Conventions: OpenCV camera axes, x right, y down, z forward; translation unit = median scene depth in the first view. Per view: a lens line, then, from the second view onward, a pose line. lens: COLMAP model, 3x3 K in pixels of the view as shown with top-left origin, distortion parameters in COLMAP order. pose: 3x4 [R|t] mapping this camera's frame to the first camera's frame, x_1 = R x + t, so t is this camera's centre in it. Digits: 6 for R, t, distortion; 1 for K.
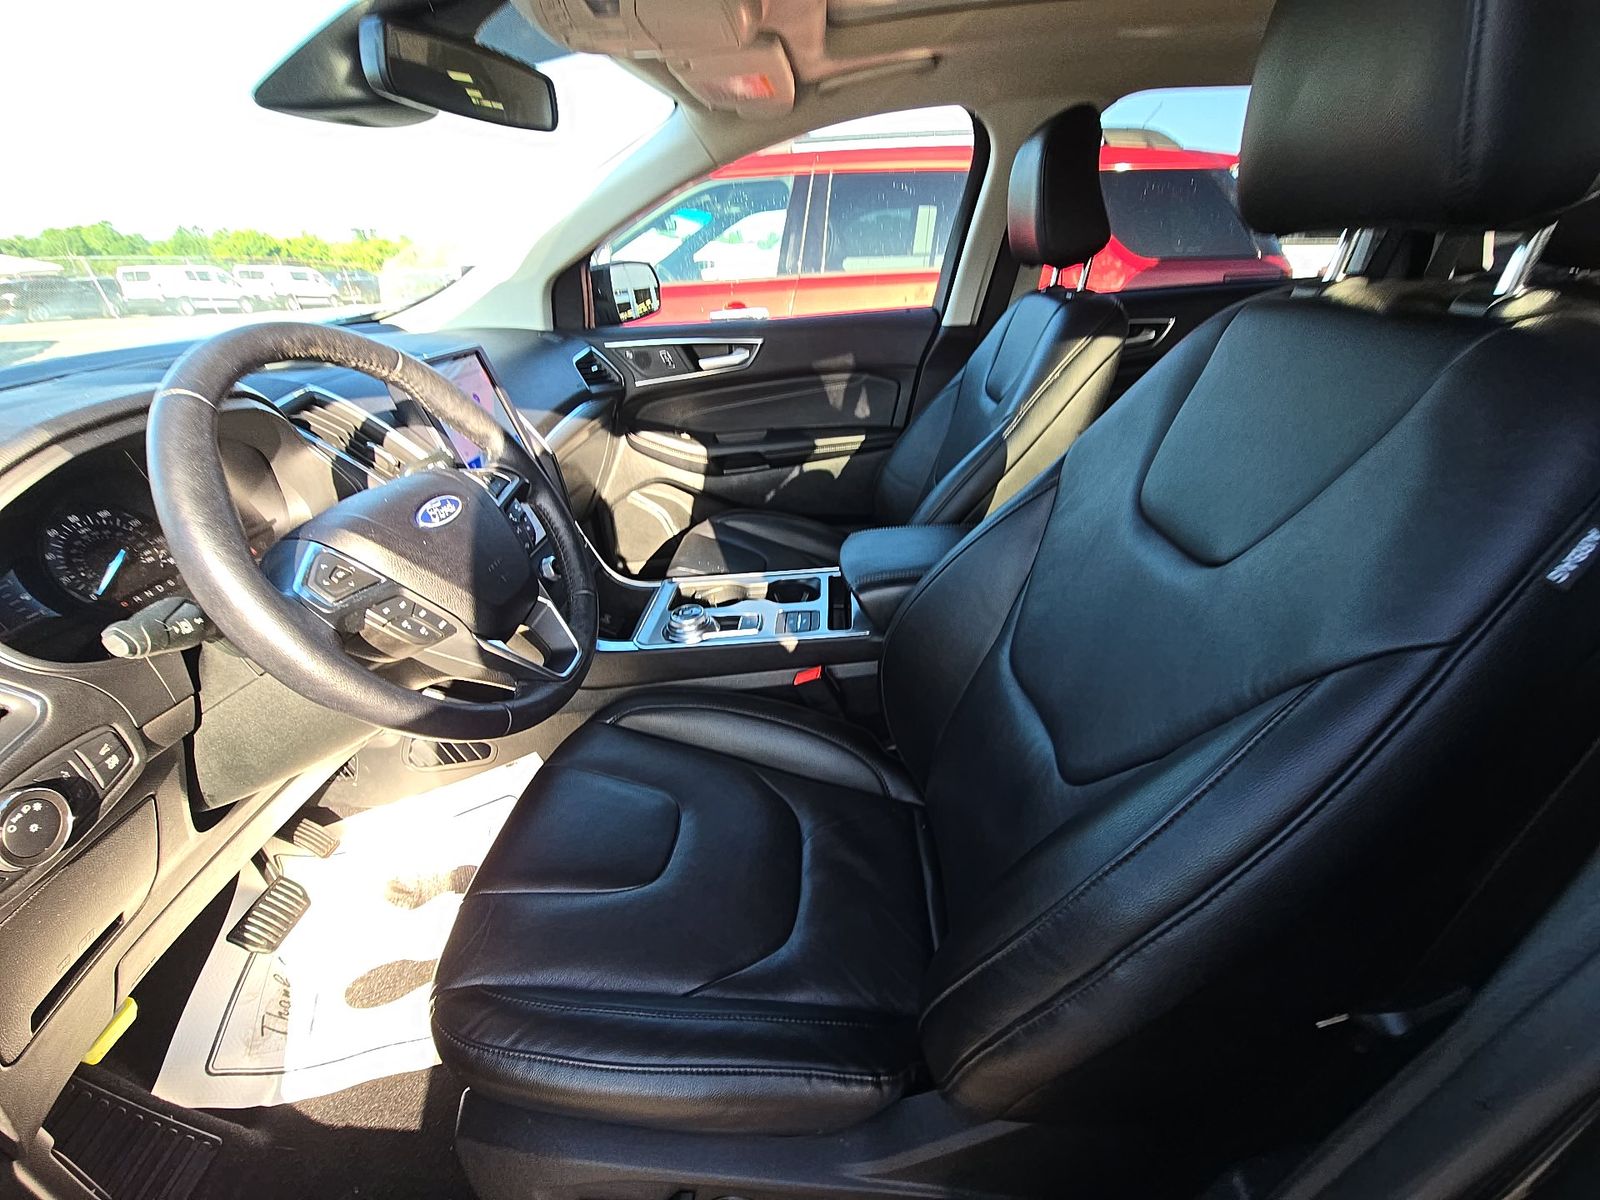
lens RADIAL K [[652.7, 0, 800.3], [0, 652.7, 596.6], [0, 0, 1]] dist [0.001994, -0.005666]
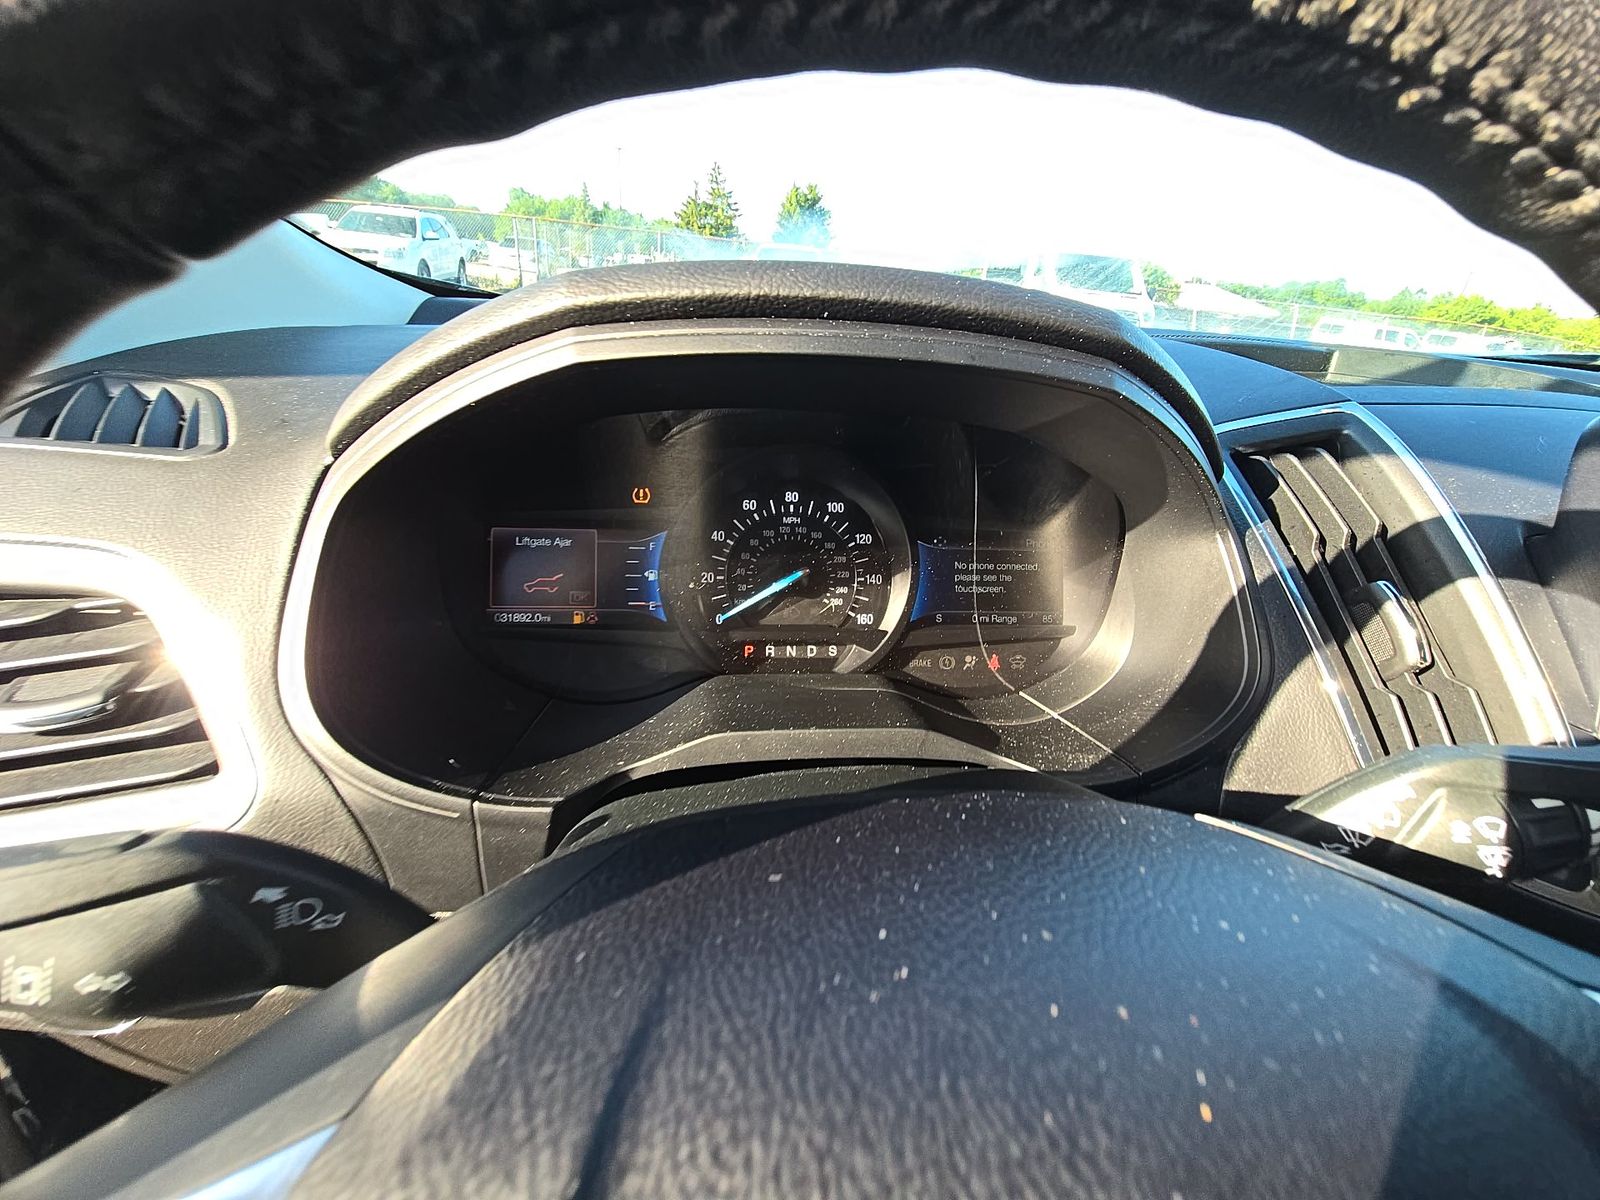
lens RADIAL K [[649.7, 0, 800.0], [0, 649.7, 600.0], [0, 0, 1]] dist [0.000576, -0.005995]
pose [[0.175125, 0.449086, -0.876158, -0.235388], [-0.510707, 0.802258, 0.309129, -0.101116], [0.841730, 0.393324, 0.369847, 0.353235]]
